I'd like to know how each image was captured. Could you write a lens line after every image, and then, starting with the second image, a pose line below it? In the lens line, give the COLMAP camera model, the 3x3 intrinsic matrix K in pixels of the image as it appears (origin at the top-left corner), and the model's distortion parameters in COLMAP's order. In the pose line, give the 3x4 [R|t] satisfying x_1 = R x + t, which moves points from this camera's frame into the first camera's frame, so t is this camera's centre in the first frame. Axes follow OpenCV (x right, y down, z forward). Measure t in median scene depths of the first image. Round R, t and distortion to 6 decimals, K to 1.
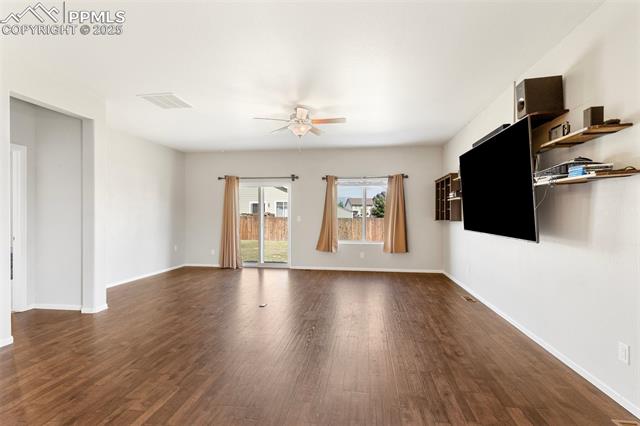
lens RADIAL K [[307.9, 0, 320.0], [0, 307.9, 213.0], [0, 0, 1]] dist [-0.001310, 0.000022]
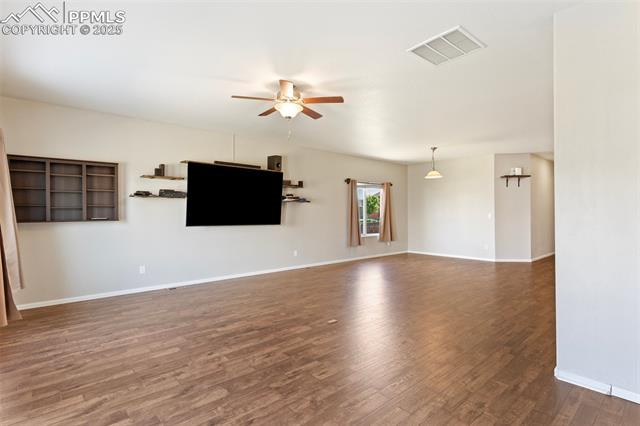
lens RADIAL K [[307.1, 0, 320.0], [0, 307.1, 213.0], [0, 0, 1]] dist [0.001674, 0.000158]
pose [[-0.755204, 0.006819, 0.655454, -0.430875], [-0.000365, 0.999941, -0.010823, 0.011771], [-0.655489, -0.008413, -0.755158, 1.014313]]
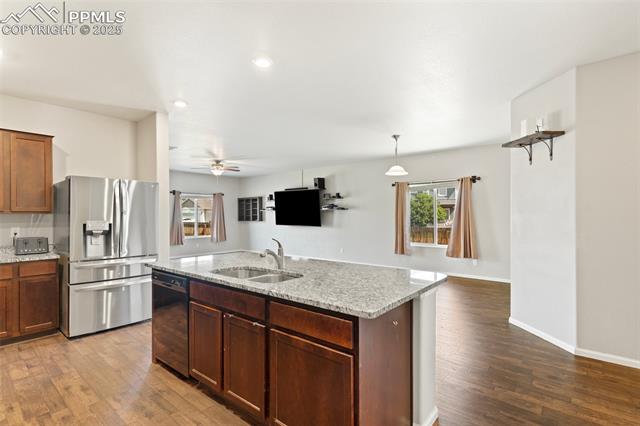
lens RADIAL K [[307.9, 0, 320.0], [0, 307.9, 213.0], [0, 0, 1]] dist [-0.001310, 0.000022]
pose [[0.524943, -0.000055, 0.851138, -0.837159], [-0.001013, 0.999999, 0.000689, -0.022019], [-0.851137, -0.001224, 0.524942, -0.295645]]
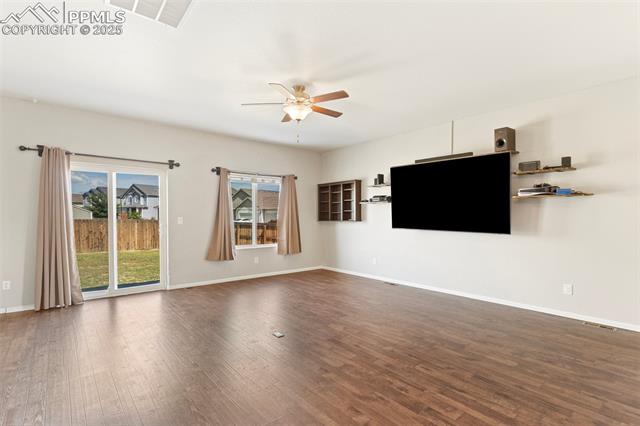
lens RADIAL K [[310.3, 0, 322.0], [0, 310.3, 222.0], [0, 0, 1]] dist [-0.001226, -0.000429]
pose [[0.660919, -0.014984, 0.750307, -0.425355], [-0.006132, 0.999659, 0.025365, 0.000043], [-0.750432, -0.021365, 0.660603, 0.260765]]
